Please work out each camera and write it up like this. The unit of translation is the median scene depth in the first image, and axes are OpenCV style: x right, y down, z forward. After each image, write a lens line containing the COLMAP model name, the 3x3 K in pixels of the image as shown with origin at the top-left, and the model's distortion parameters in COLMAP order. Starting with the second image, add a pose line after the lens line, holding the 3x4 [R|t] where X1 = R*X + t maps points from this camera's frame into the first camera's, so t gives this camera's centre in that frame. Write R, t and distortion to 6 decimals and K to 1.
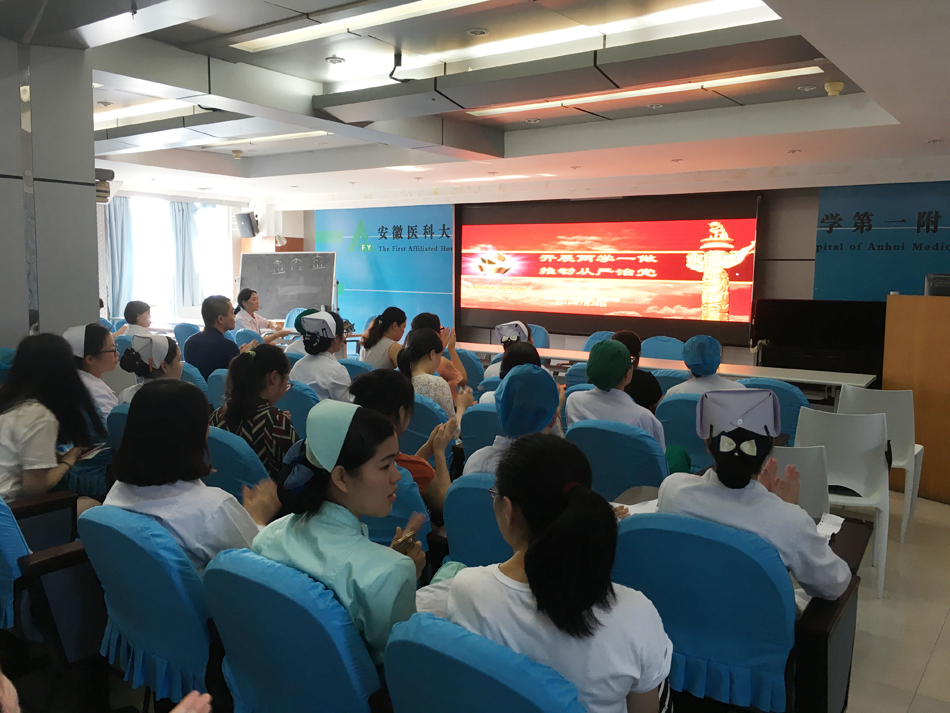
lens RADIAL K [[808.3, 0, 467.6], [0, 808.3, 360.7], [0, 0, 1]] dist [0.003936, -0.022233]
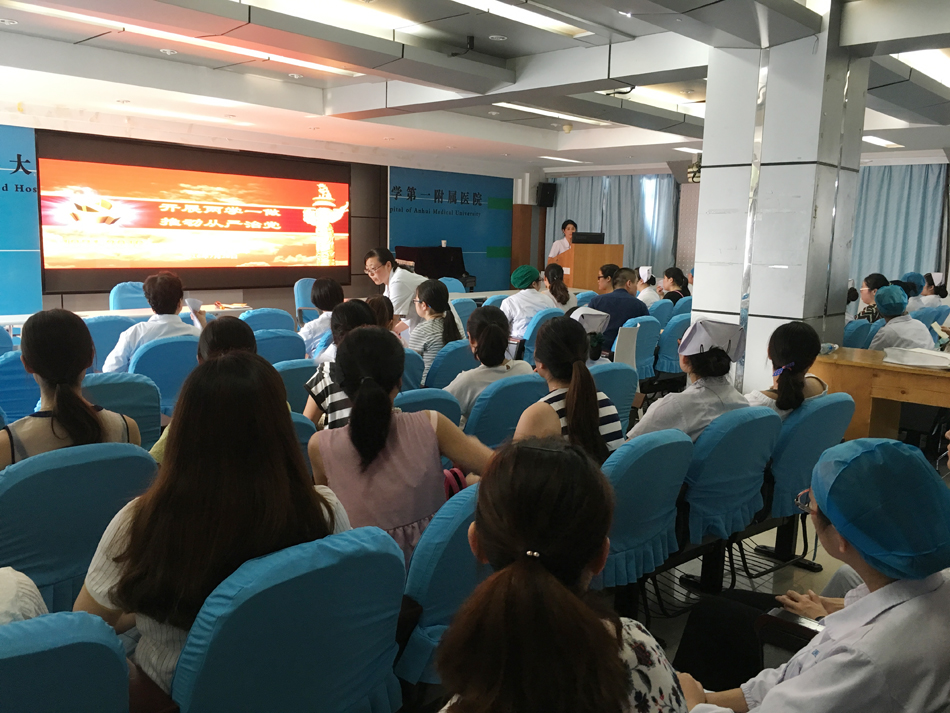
lens RADIAL K [[808.3, 0, 472.3], [0, 808.3, 352.8], [0, 0, 1]] dist [0.003936, -0.022233]
pose [[0.101390, -0.158839, 0.982085, -0.837101], [0.080894, 0.985219, 0.150995, -0.081830], [-0.991552, 0.064136, 0.112740, 0.616549]]
